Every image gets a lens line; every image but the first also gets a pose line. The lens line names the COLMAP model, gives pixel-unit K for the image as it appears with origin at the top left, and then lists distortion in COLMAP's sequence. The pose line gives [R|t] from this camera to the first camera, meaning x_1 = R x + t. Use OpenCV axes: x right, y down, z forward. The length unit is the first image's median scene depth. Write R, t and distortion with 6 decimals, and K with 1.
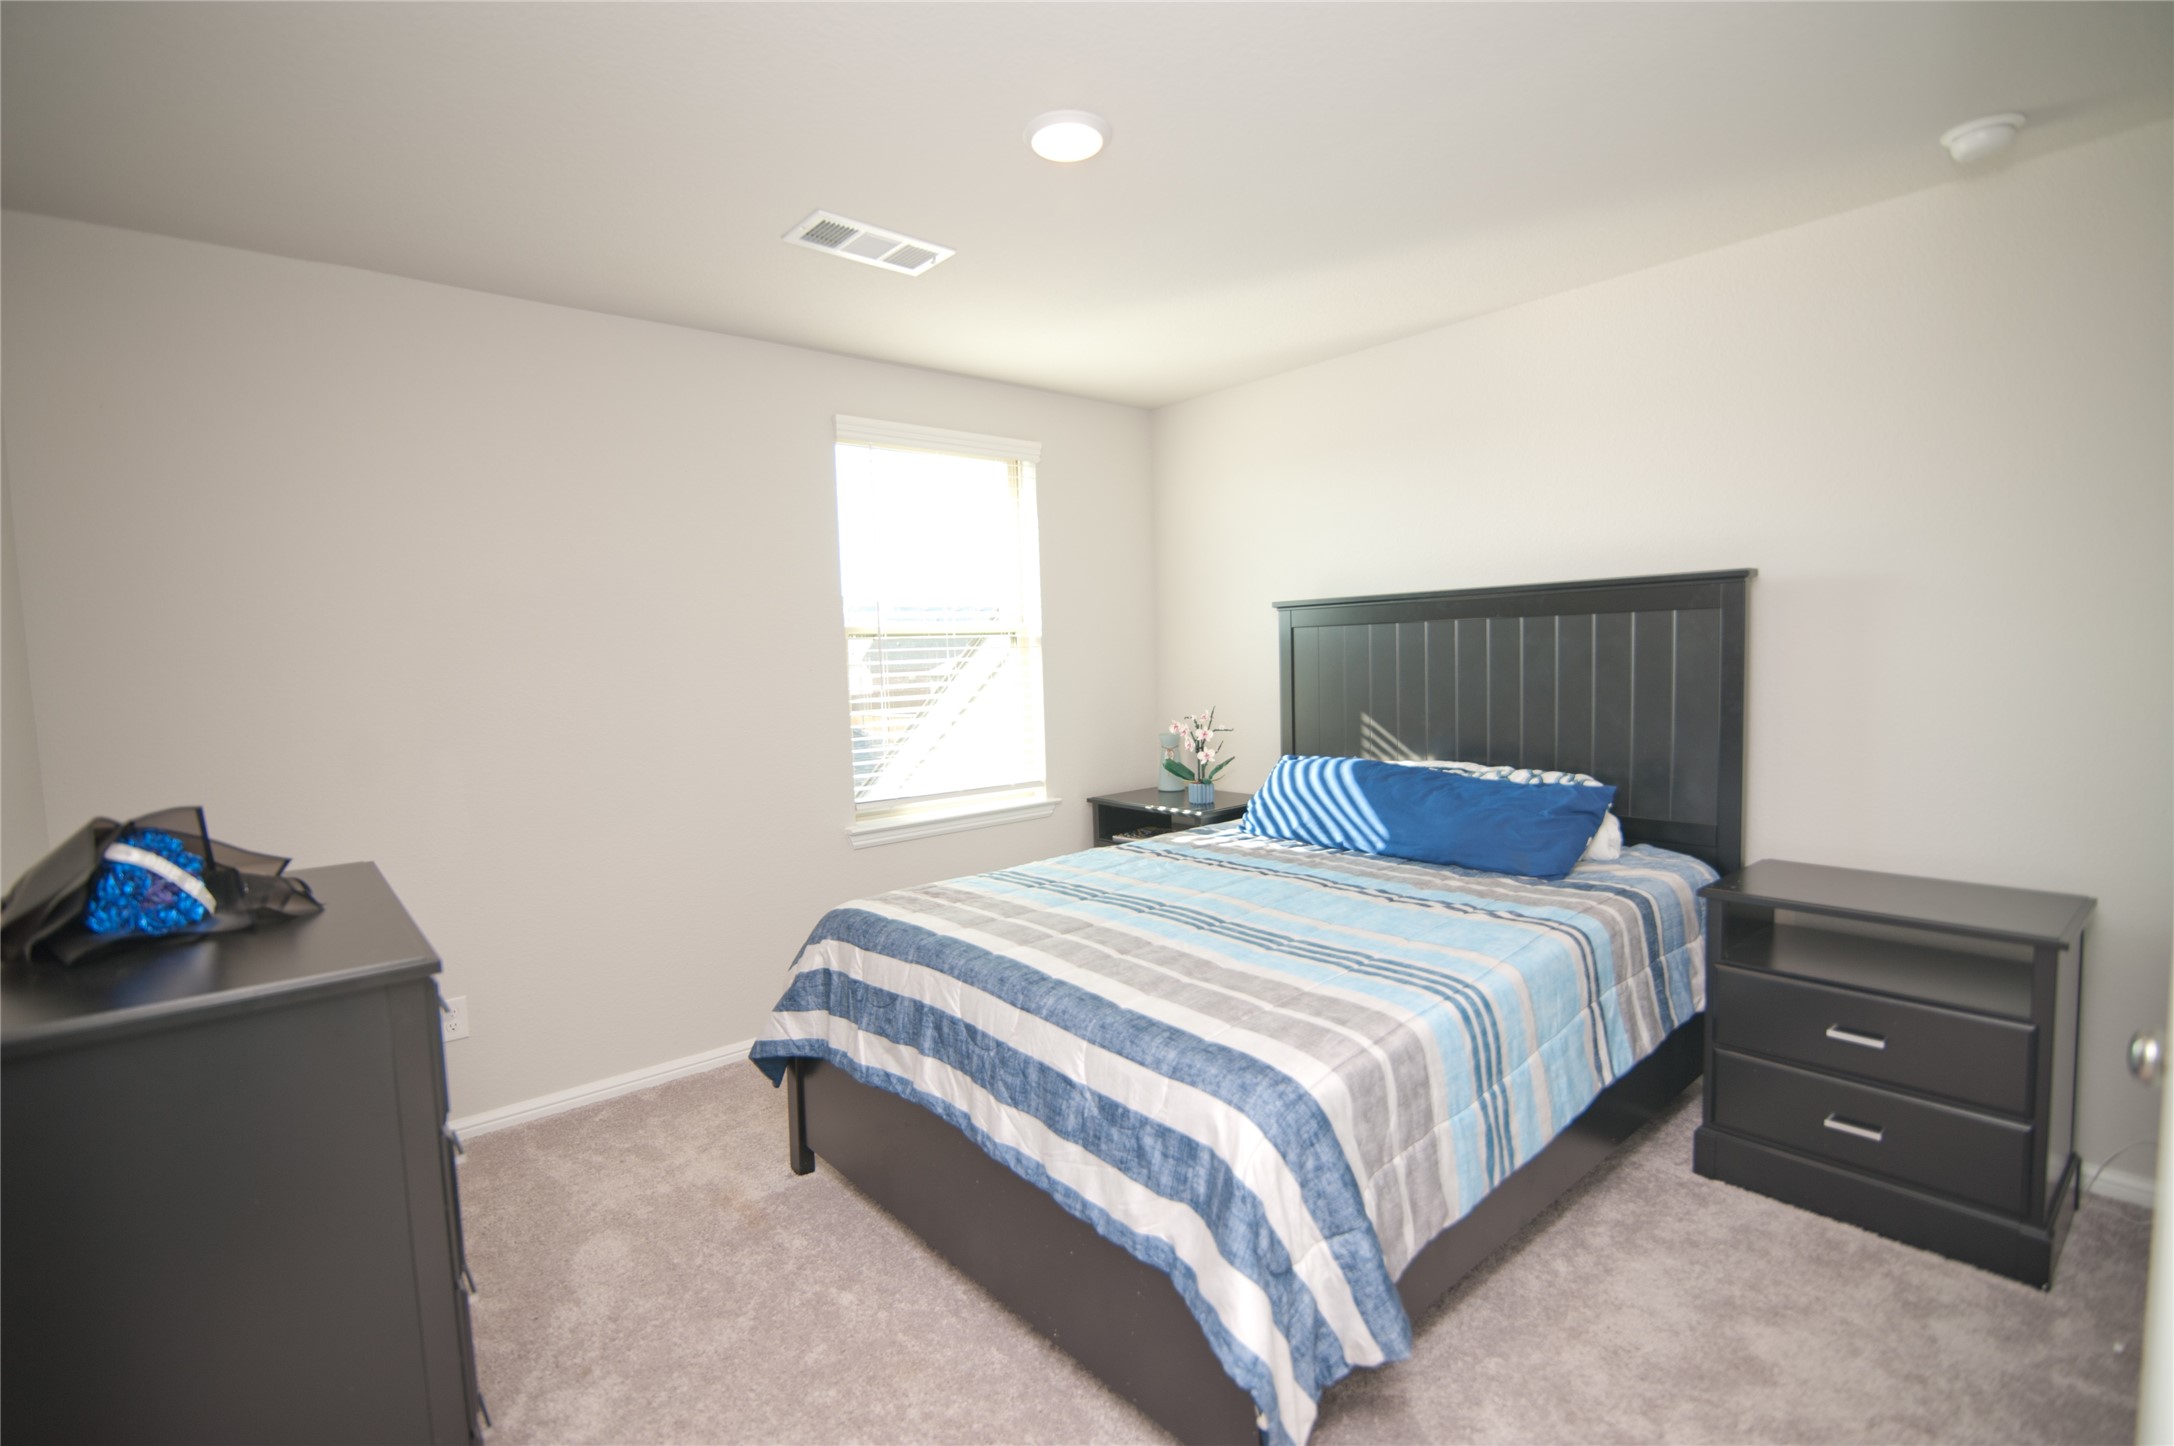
lens RADIAL K [[998.1, 0, 1087.2], [0, 998.1, 712.9], [0, 0, 1]] dist [0.000099, 0.000179]
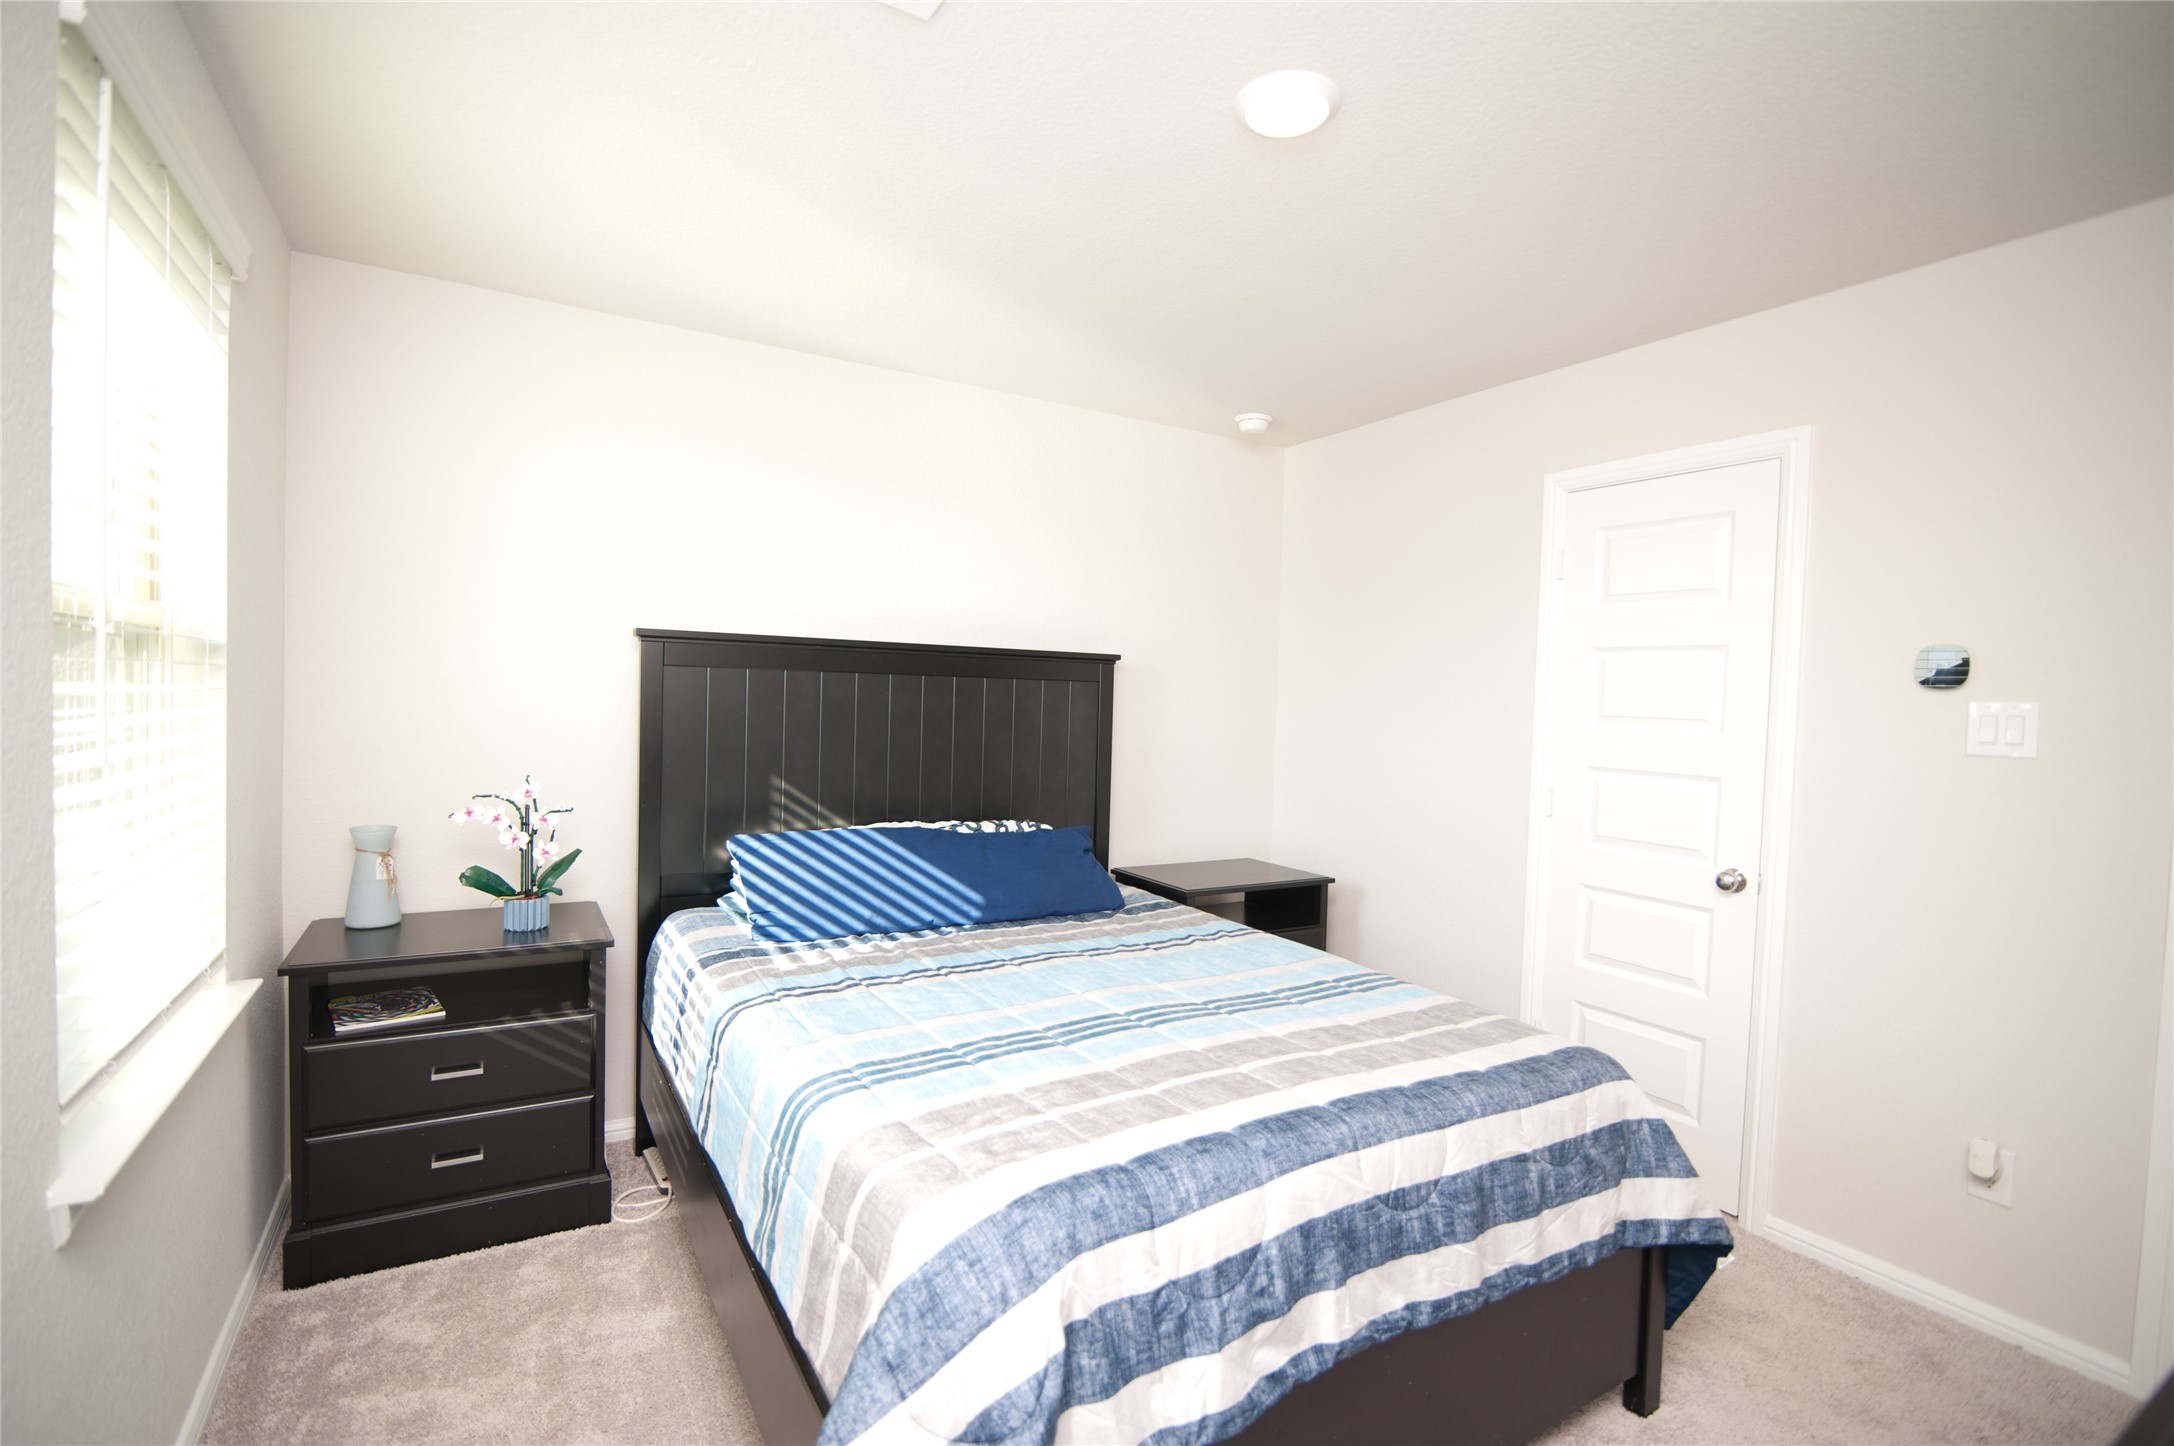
lens RADIAL K [[994.5, 0, 1092.6], [0, 994.5, 725.9], [0, 0, 1]] dist [-0.021206, -0.000745]
pose [[0.157898, 0.007502, 0.987427, -0.750796], [0.025585, 0.999604, -0.011686, -0.036829], [-0.987124, 0.027109, 0.157644, 0.906266]]
